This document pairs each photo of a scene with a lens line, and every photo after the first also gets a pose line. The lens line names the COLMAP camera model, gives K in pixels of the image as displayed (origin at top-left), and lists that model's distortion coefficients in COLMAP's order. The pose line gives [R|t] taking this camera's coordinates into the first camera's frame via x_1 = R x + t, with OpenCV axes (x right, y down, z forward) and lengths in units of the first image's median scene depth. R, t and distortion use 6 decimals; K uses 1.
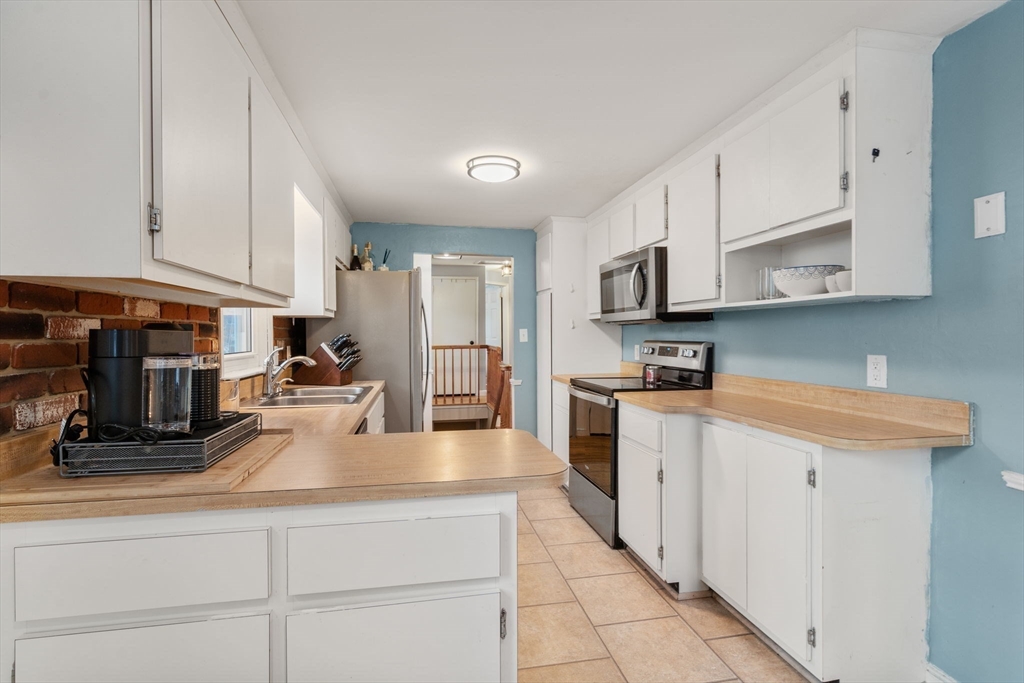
lens RADIAL K [[504.1, 0, 507.1], [0, 504.1, 338.4], [0, 0, 1]] dist [0.003061, 0.000360]
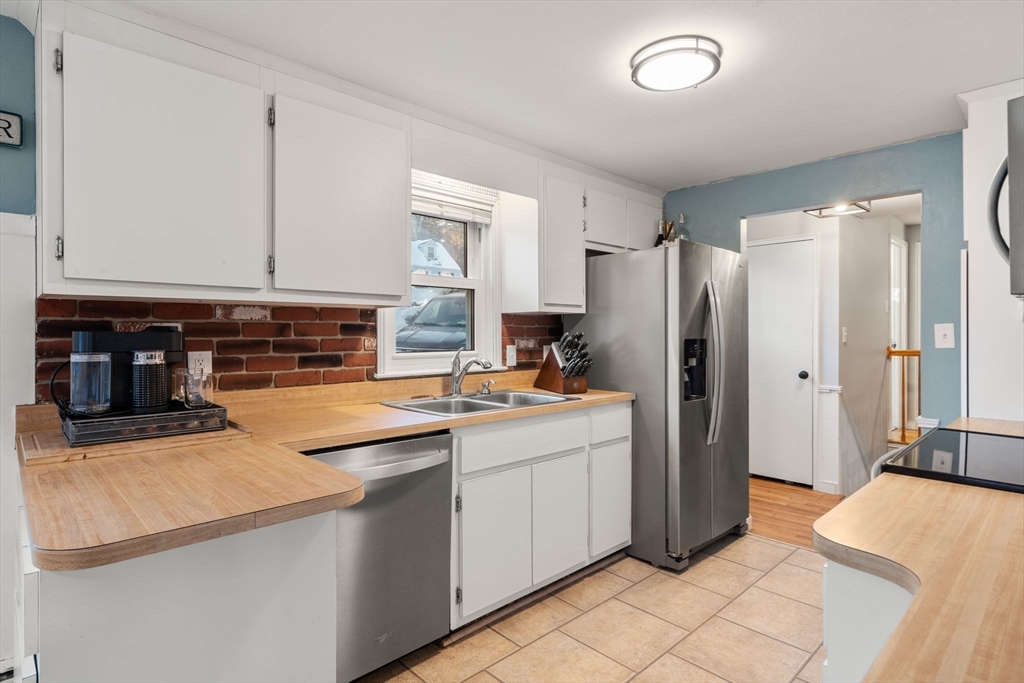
lens RADIAL K [[553.3, 0, 491.0], [0, 553.3, 332.5], [0, 0, 1]] dist [-0.005697, -0.000785]
pose [[0.549341, 0.004793, -0.835585, 0.547418], [-0.008323, 0.999965, 0.000264, -0.012414], [0.835557, 0.006809, 0.549362, 0.552082]]
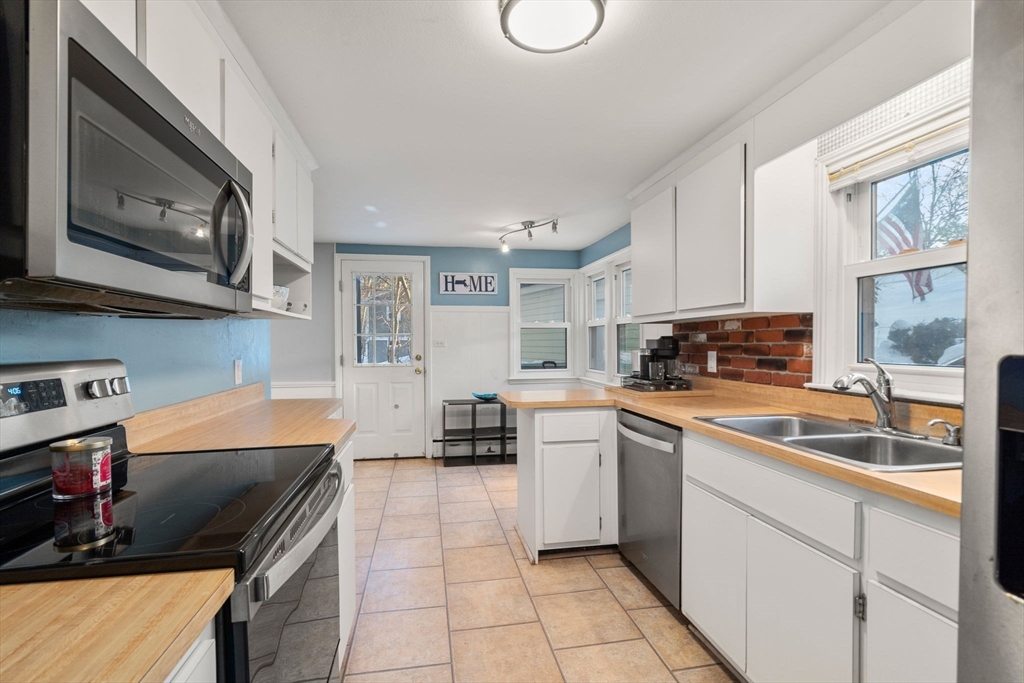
lens RADIAL K [[504.1, 0, 507.1], [0, 504.1, 338.4], [0, 0, 1]] dist [0.003061, 0.000360]
pose [[-0.999887, 0.007948, 0.012765, 0.019214], [0.007940, 0.999968, -0.000678, -0.013692], [-0.012770, -0.000577, -0.999918, 1.998580]]
